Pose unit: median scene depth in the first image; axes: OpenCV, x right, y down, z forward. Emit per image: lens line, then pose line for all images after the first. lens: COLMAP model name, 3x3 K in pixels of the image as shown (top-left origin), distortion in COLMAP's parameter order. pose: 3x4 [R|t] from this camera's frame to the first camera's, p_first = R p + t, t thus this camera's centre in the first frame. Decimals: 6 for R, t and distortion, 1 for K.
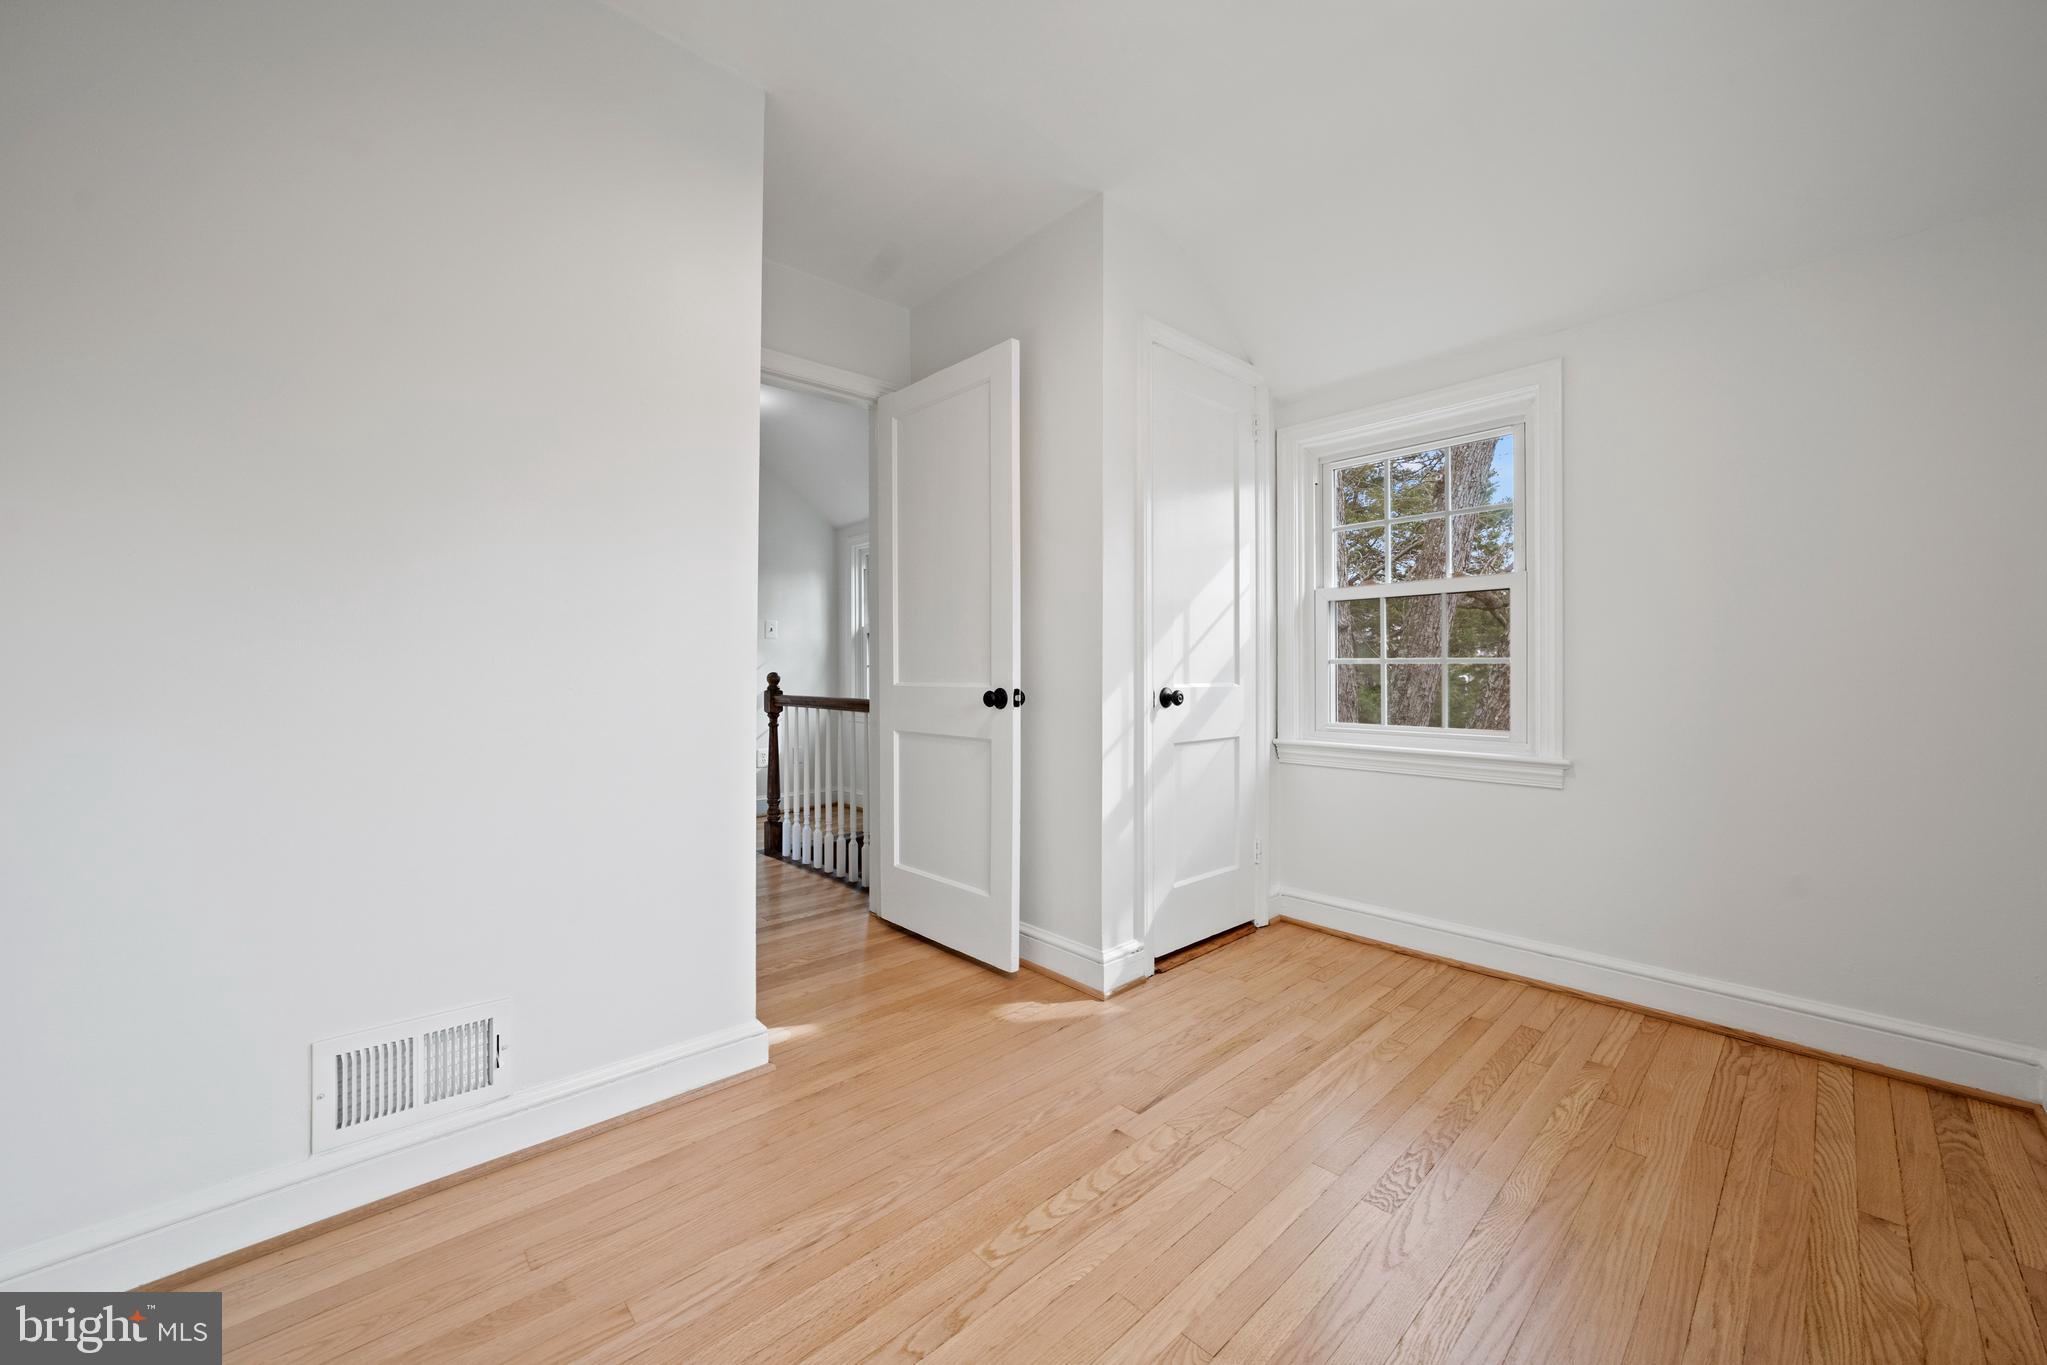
lens RADIAL K [[769.0, 0, 1021.1], [0, 769.0, 683.9], [0, 0, 1]] dist [-0.026082, 0.007157]
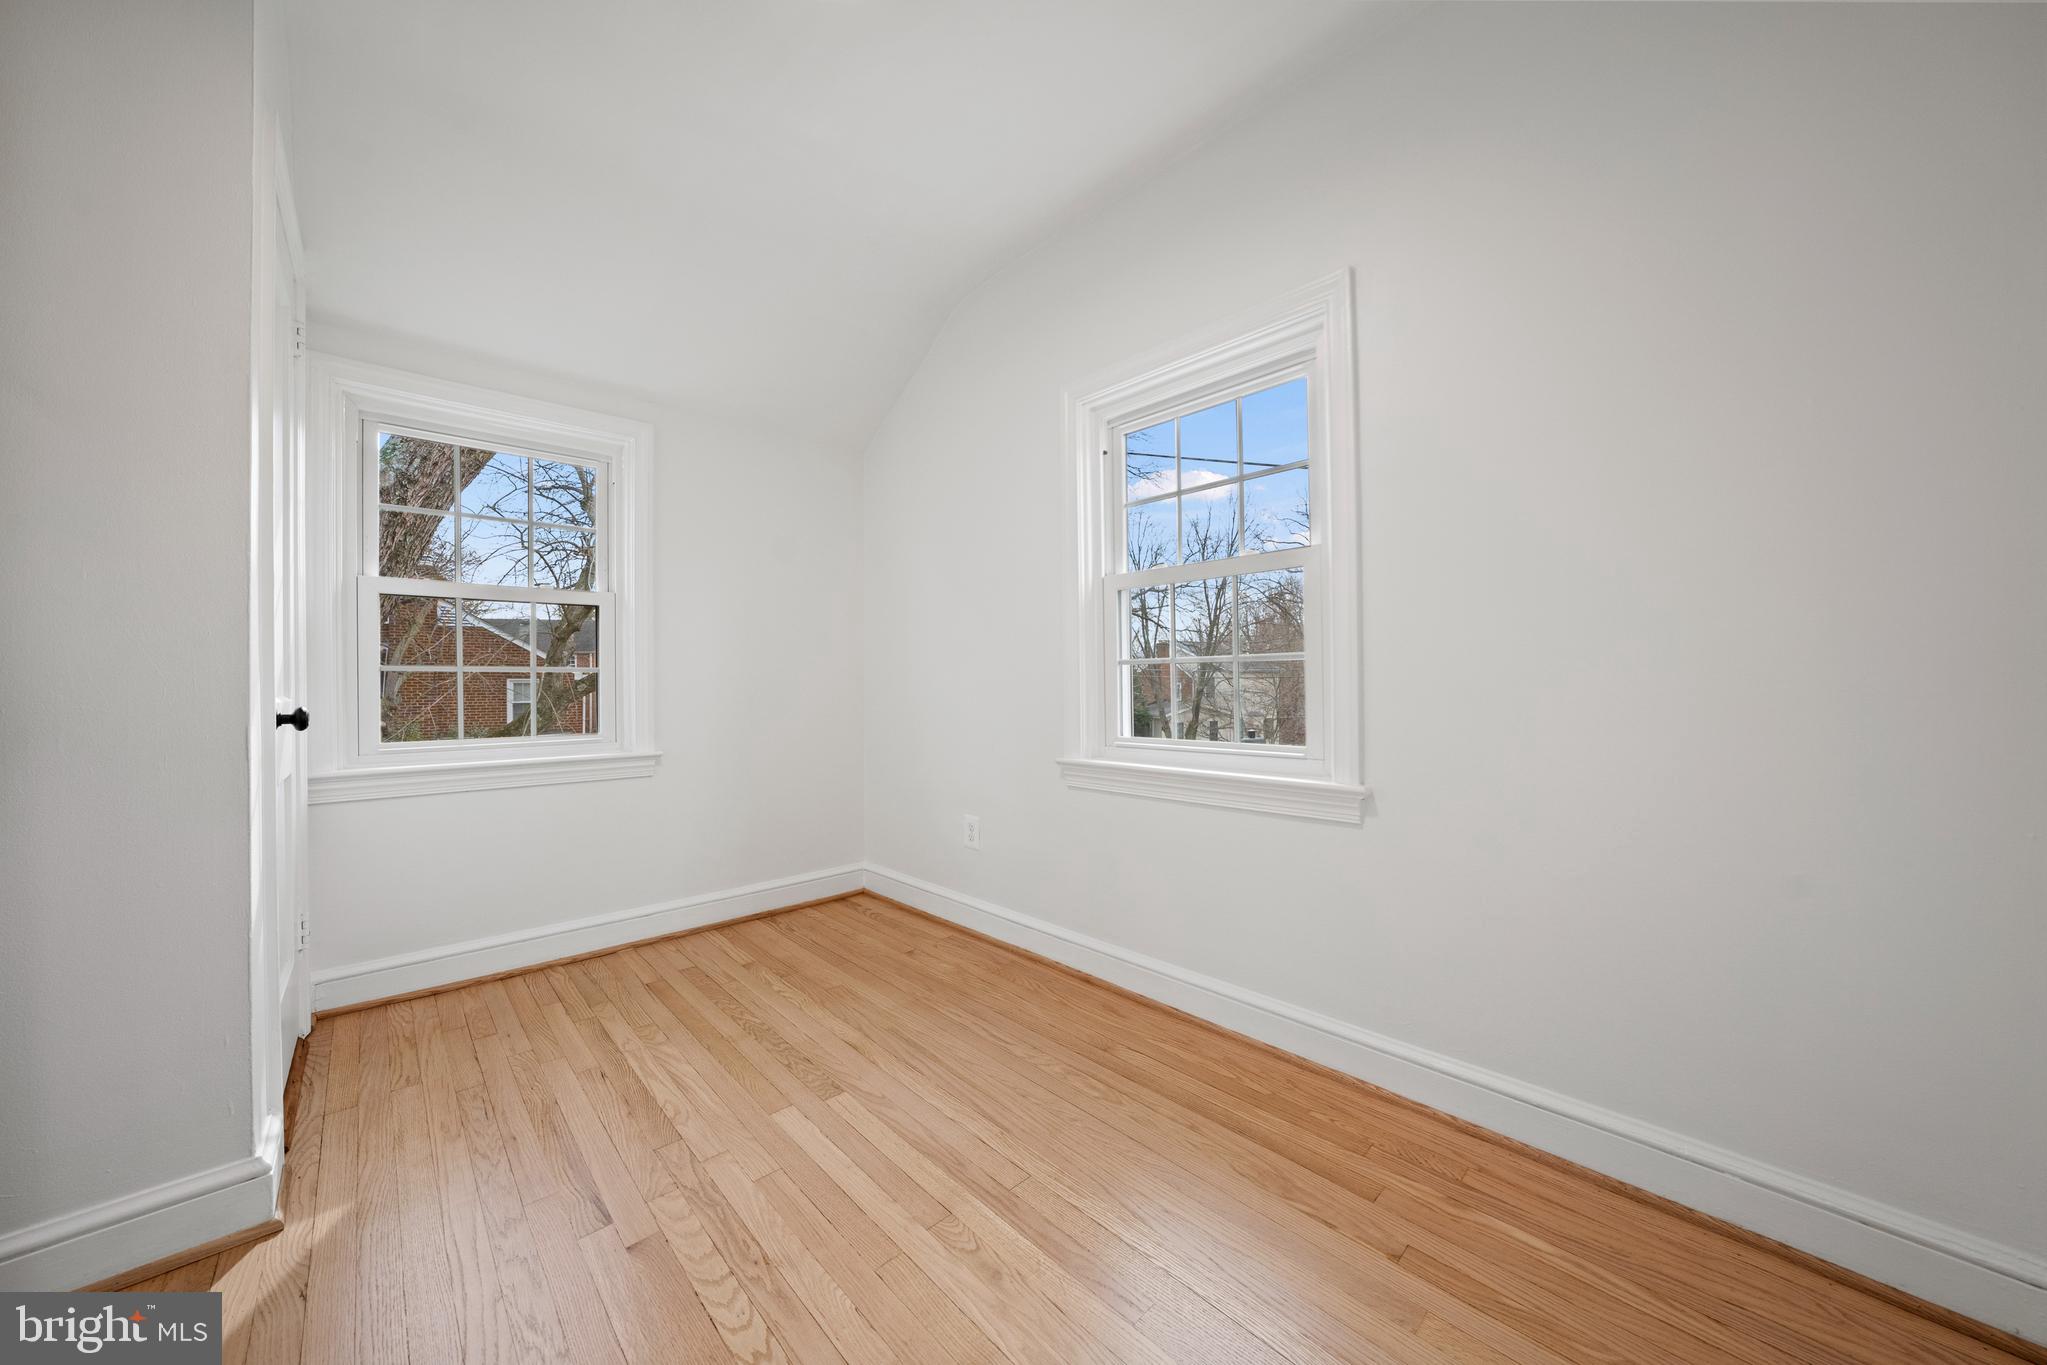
lens RADIAL K [[717.1, 0, 1023.6], [0, 717.1, 696.1], [0, 0, 1]] dist [-0.031709, 0.007215]
pose [[-0.016776, -0.022853, 0.999598, -0.445591], [0.024363, 0.999433, 0.023258, -0.001706], [-0.999562, 0.024743, -0.016210, 0.428002]]
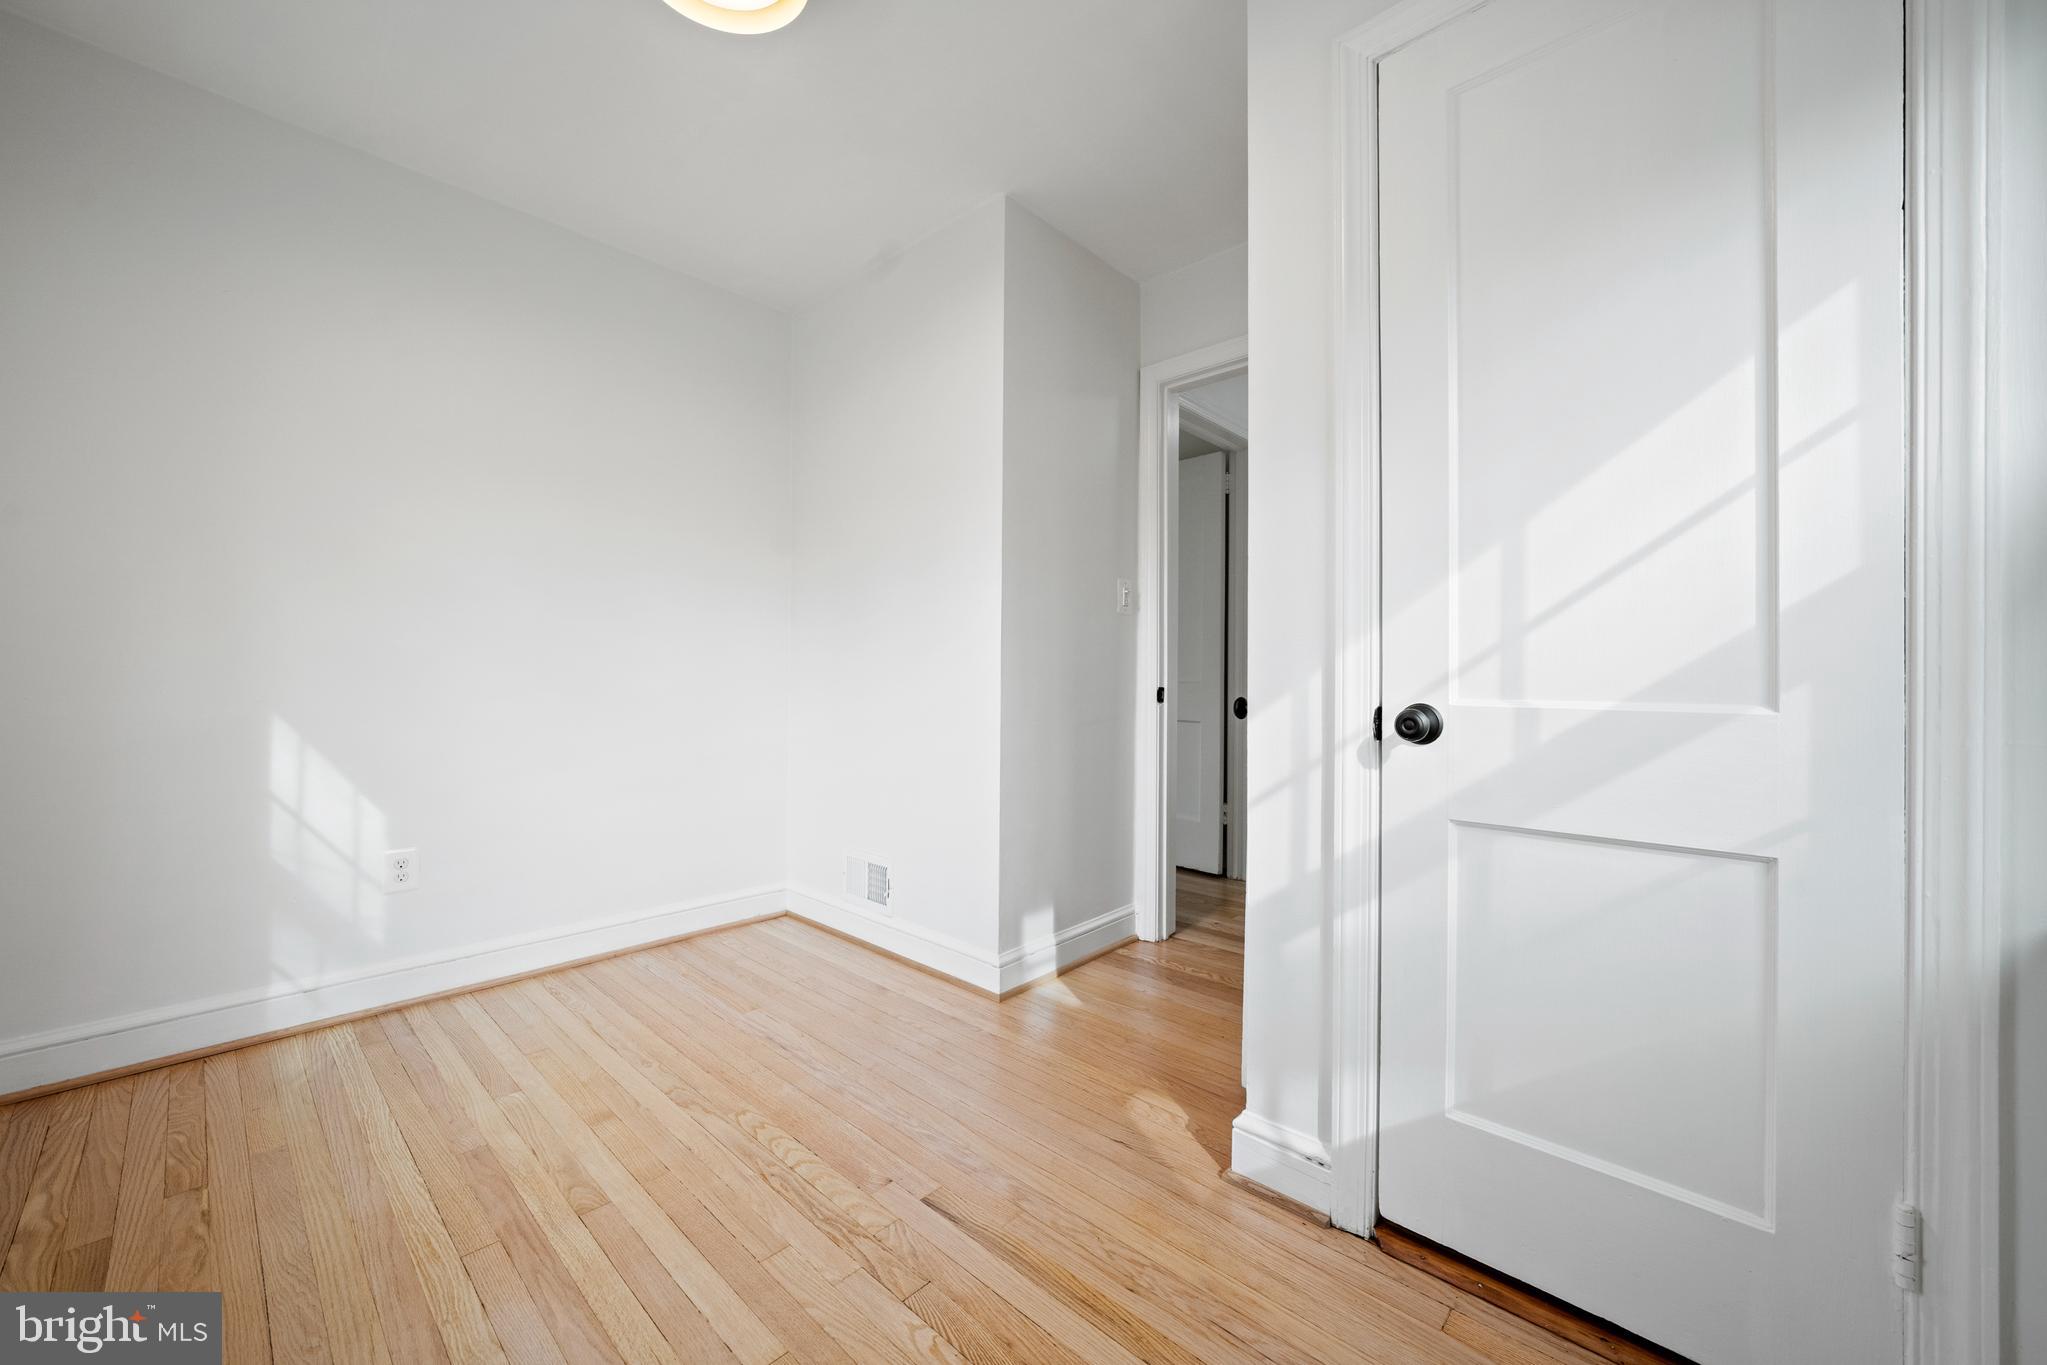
lens RADIAL K [[787.4, 0, 1003.1], [0, 787.4, 673.4], [0, 0, 1]] dist [-0.007811, -0.000003]
pose [[0.064642, 0.005014, -0.997896, 0.773742], [-0.019966, 0.999794, 0.003730, -0.012535], [0.997709, 0.019683, 0.064729, 0.780372]]
